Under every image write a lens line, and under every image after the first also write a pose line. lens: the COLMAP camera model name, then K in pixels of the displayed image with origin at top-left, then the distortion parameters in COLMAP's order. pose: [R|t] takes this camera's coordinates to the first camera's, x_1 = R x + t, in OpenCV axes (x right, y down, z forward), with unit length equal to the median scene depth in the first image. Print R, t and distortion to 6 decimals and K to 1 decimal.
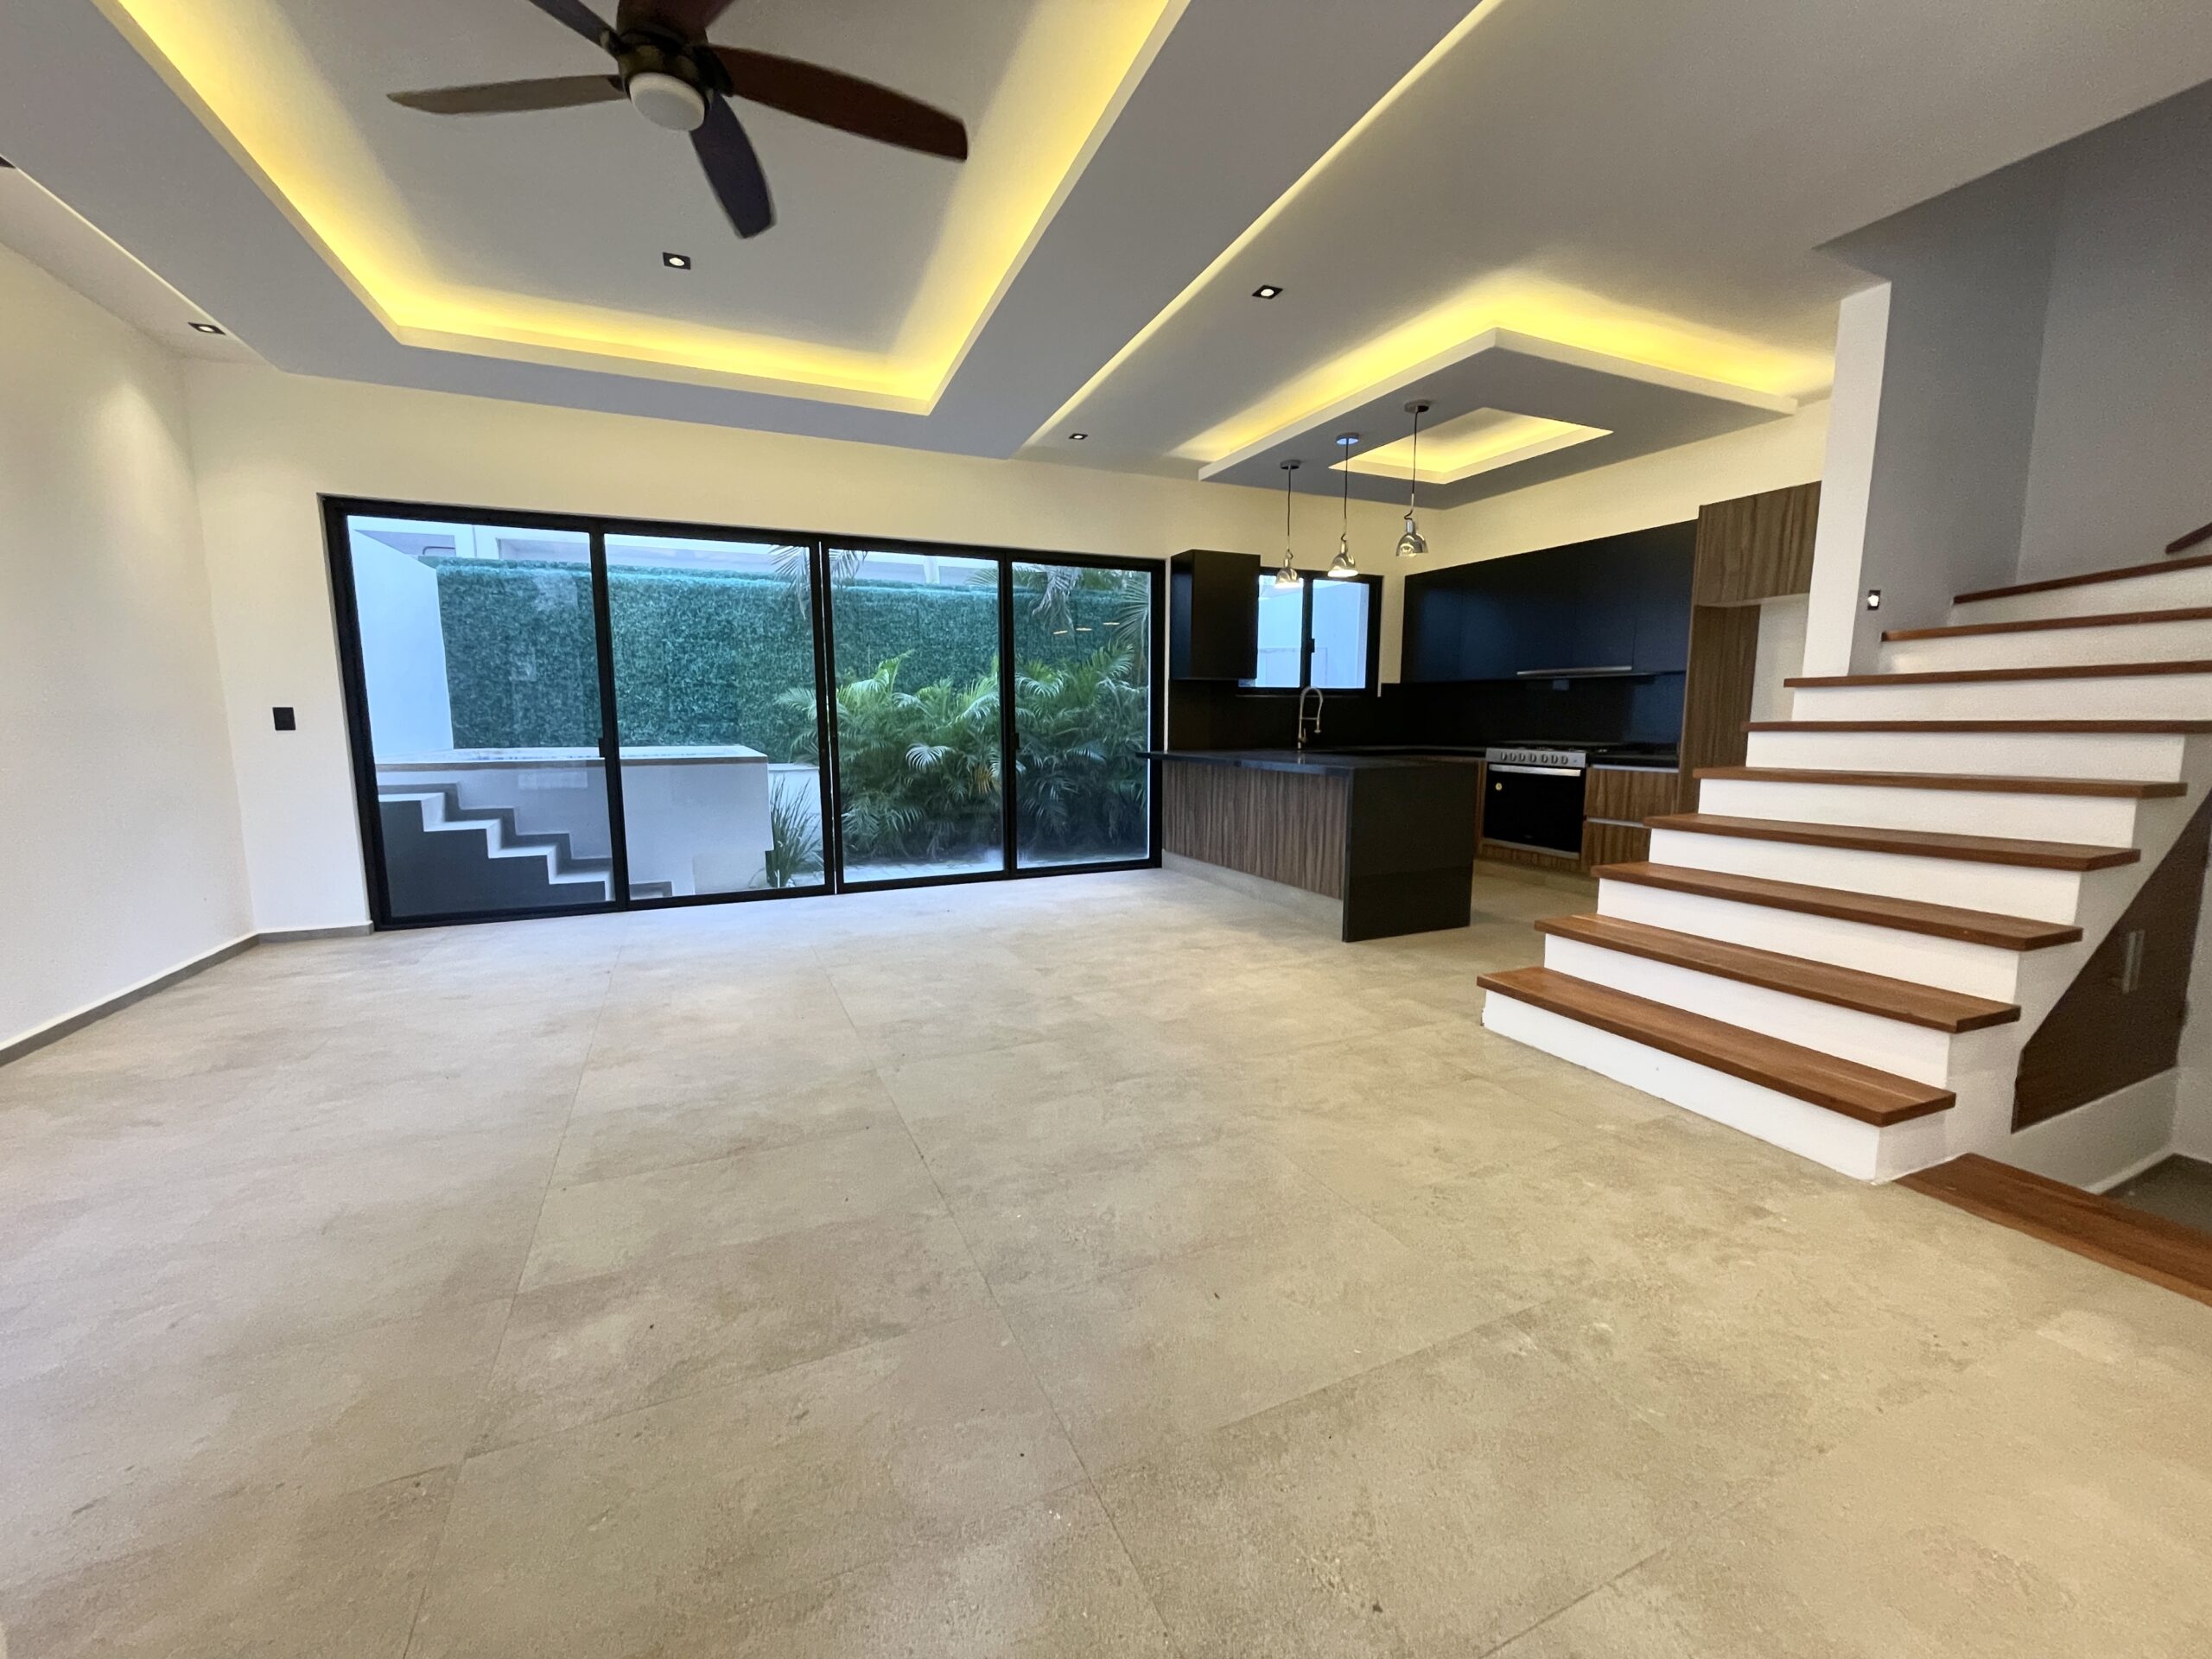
lens RADIAL K [[879.2, 0, 1106.0], [0, 879.2, 829.5], [0, 0, 1]] dist [0.000226, -0.000011]
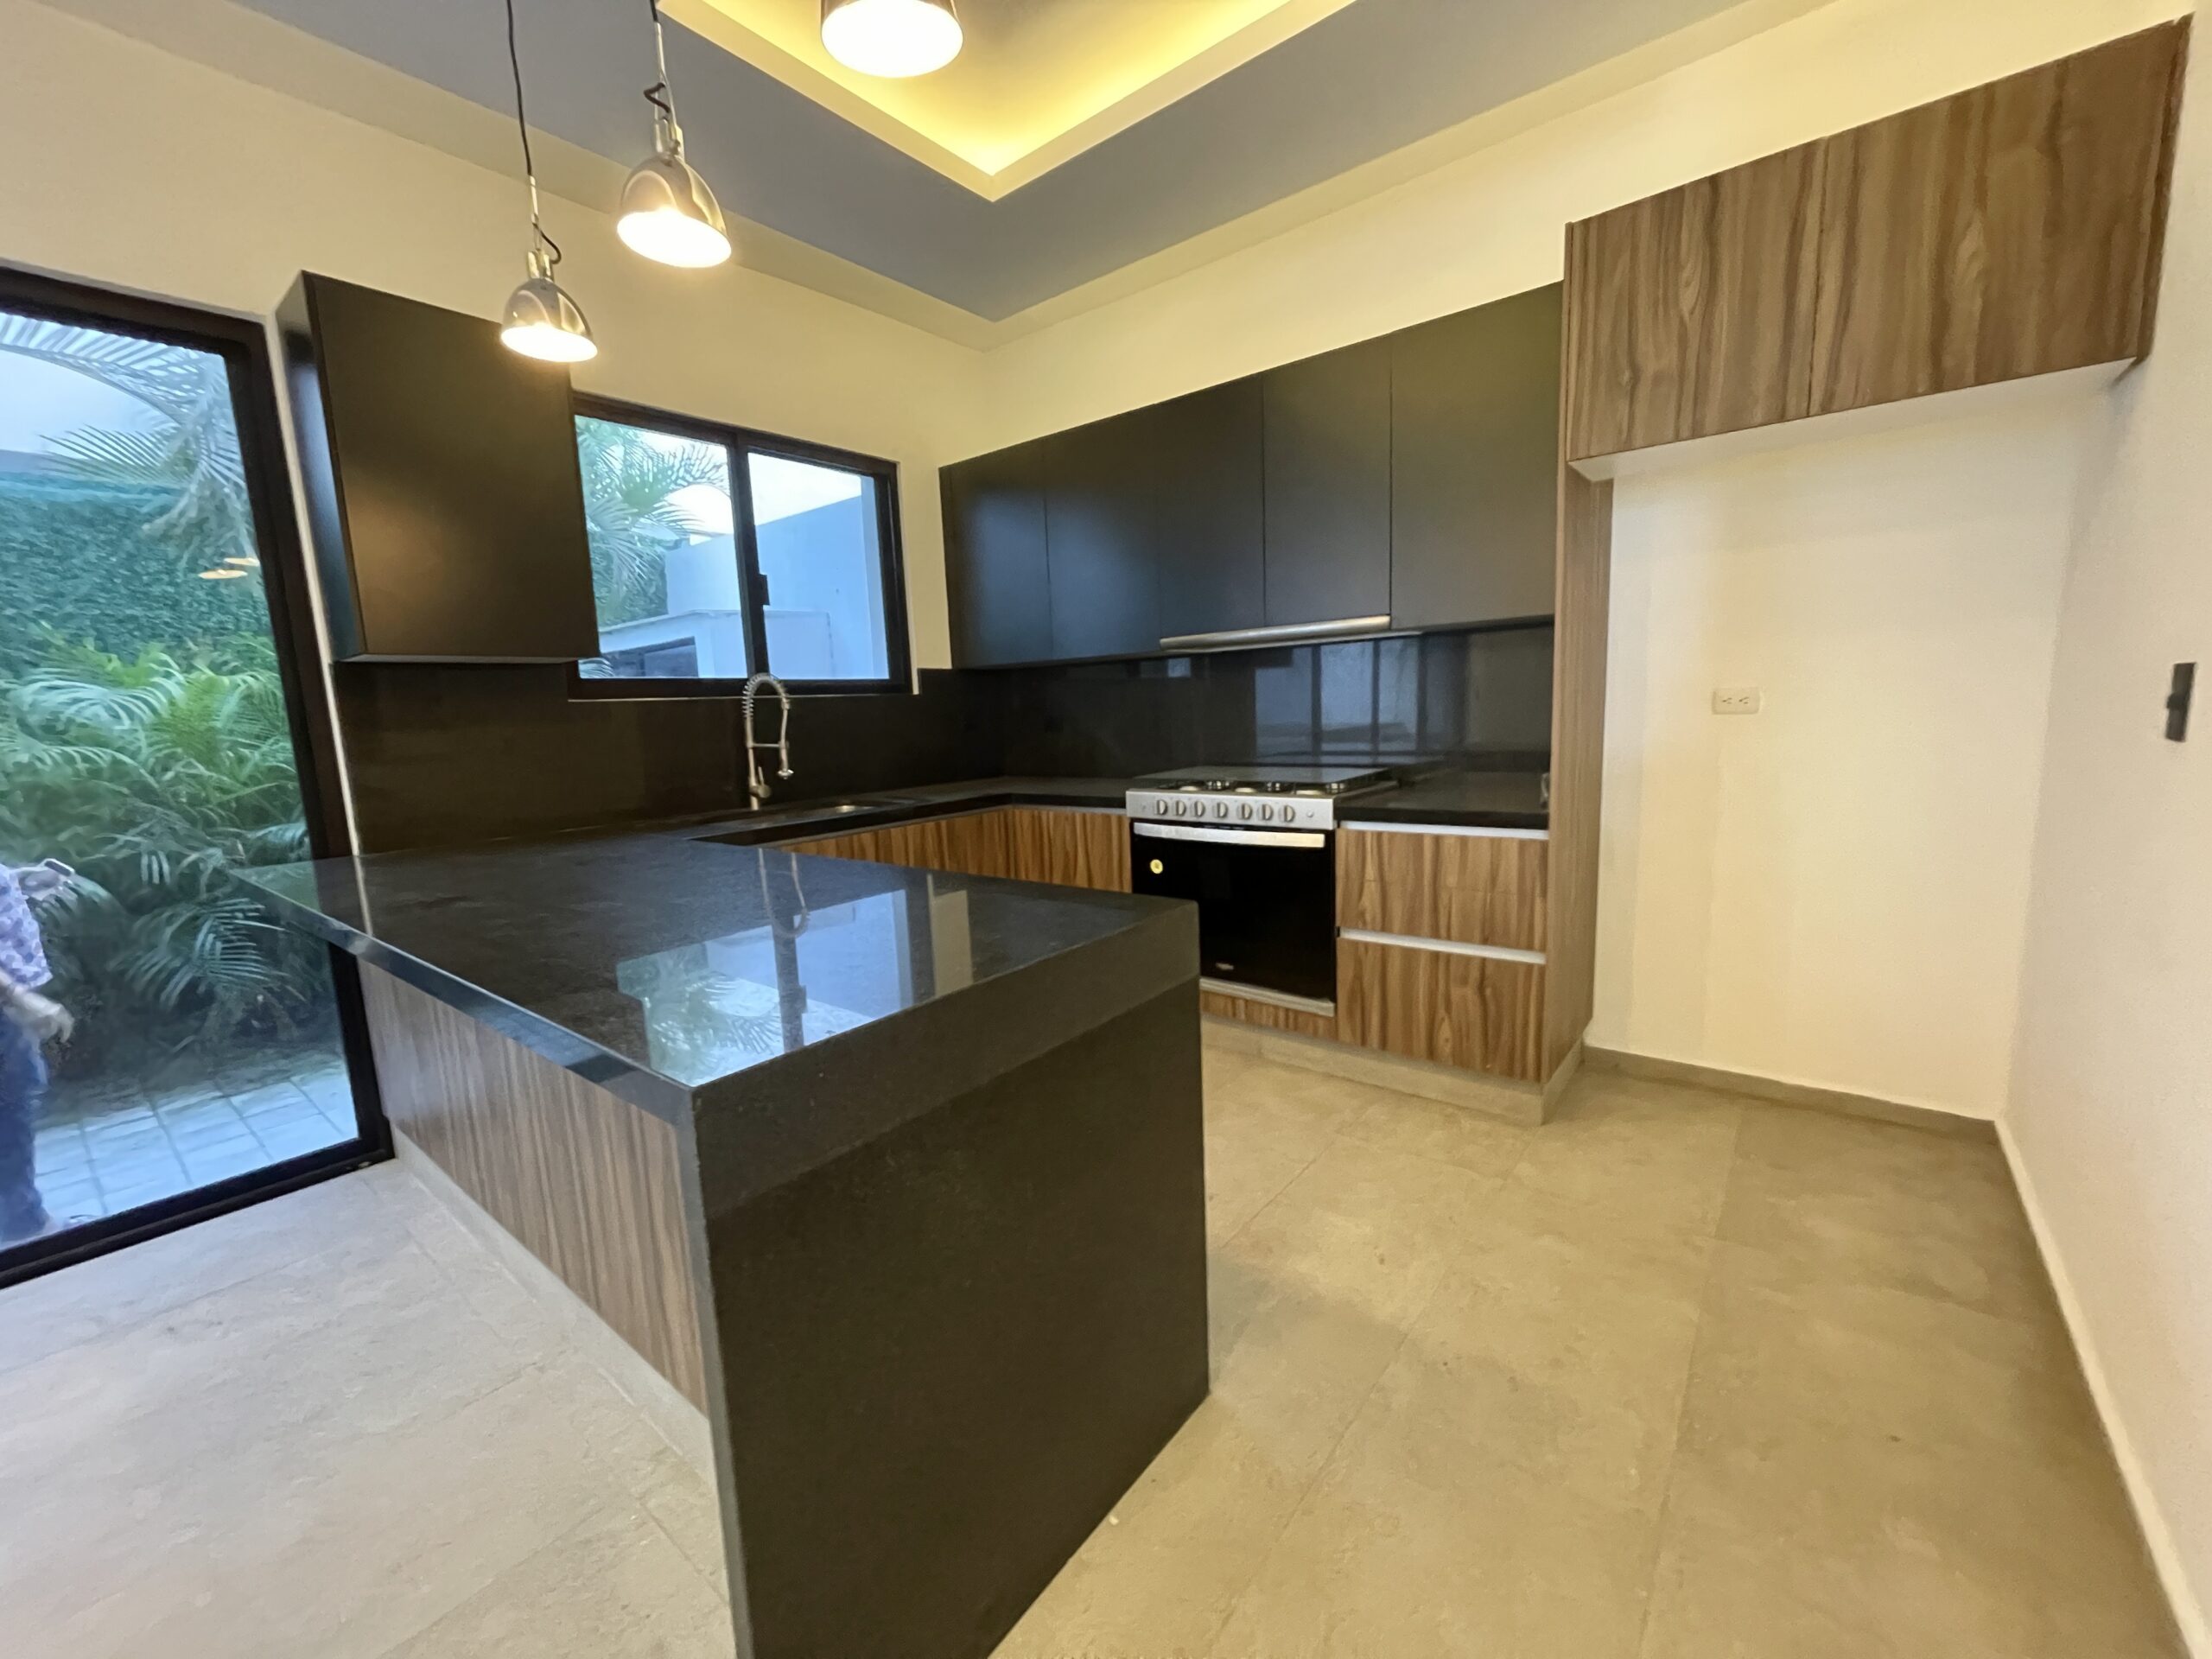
lens RADIAL K [[879.2, 0, 1106.0], [0, 879.2, 829.5], [0, 0, 1]] dist [0.000226, -0.000011]
pose [[0.889016, -0.099249, 0.446990, 0.186840], [0.098962, 0.994800, 0.024060, -0.078767], [-0.447053, 0.022845, 0.894216, 0.528356]]
